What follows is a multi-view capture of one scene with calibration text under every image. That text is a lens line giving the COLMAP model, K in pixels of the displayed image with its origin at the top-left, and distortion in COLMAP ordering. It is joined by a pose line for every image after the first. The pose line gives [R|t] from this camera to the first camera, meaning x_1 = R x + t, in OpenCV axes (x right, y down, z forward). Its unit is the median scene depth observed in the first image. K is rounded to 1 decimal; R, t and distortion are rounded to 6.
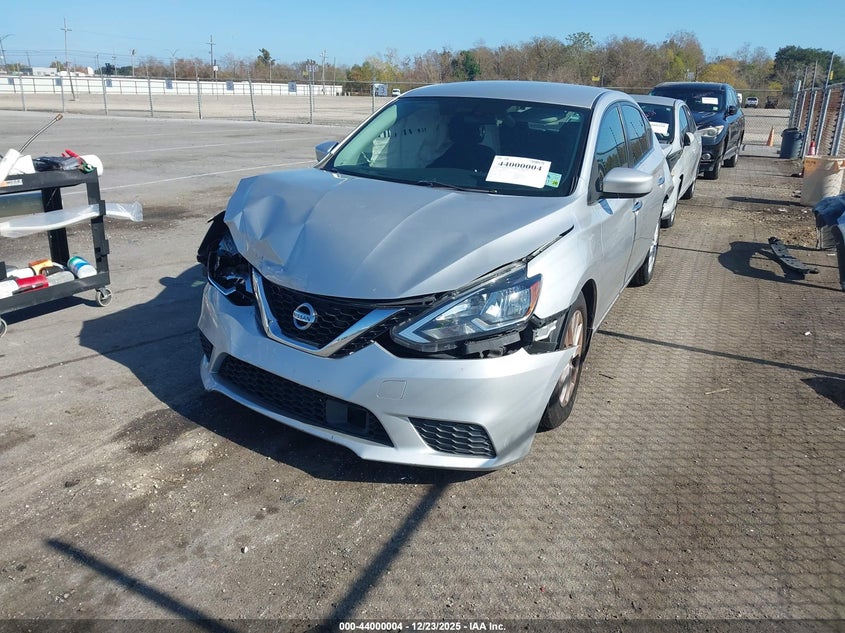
lens RADIAL K [[653.8, 0, 421.3], [0, 653.8, 313.4], [0, 0, 1]] dist [0.001943, 0.000933]
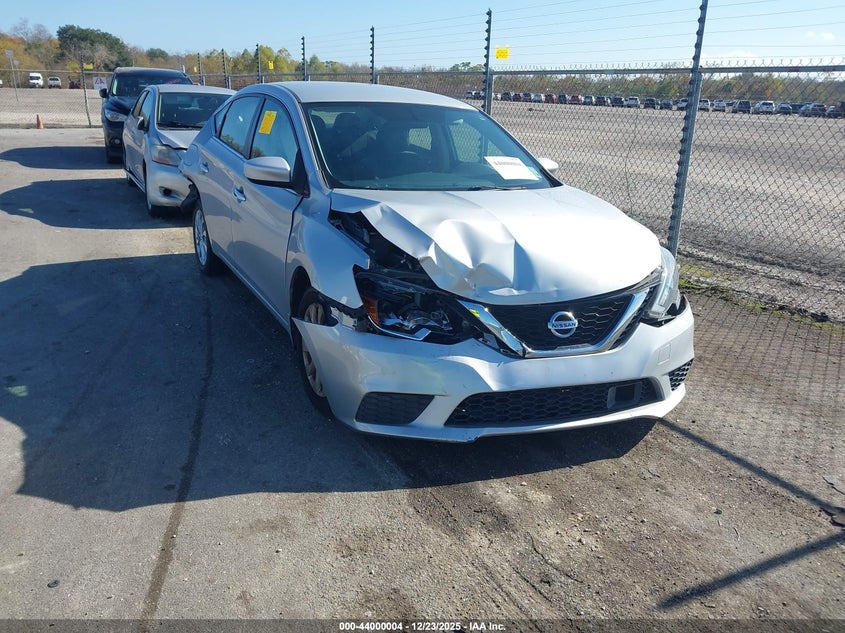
lens RADIAL K [[653.8, 0, 420.6], [0, 653.8, 318.7], [0, 0, 1]] dist [0.001943, 0.000933]
pose [[0.592856, -0.270155, 0.758642, -0.967185], [0.243861, 0.958047, 0.150593, -0.189802], [-0.767498, 0.095723, 0.633864, 0.449047]]
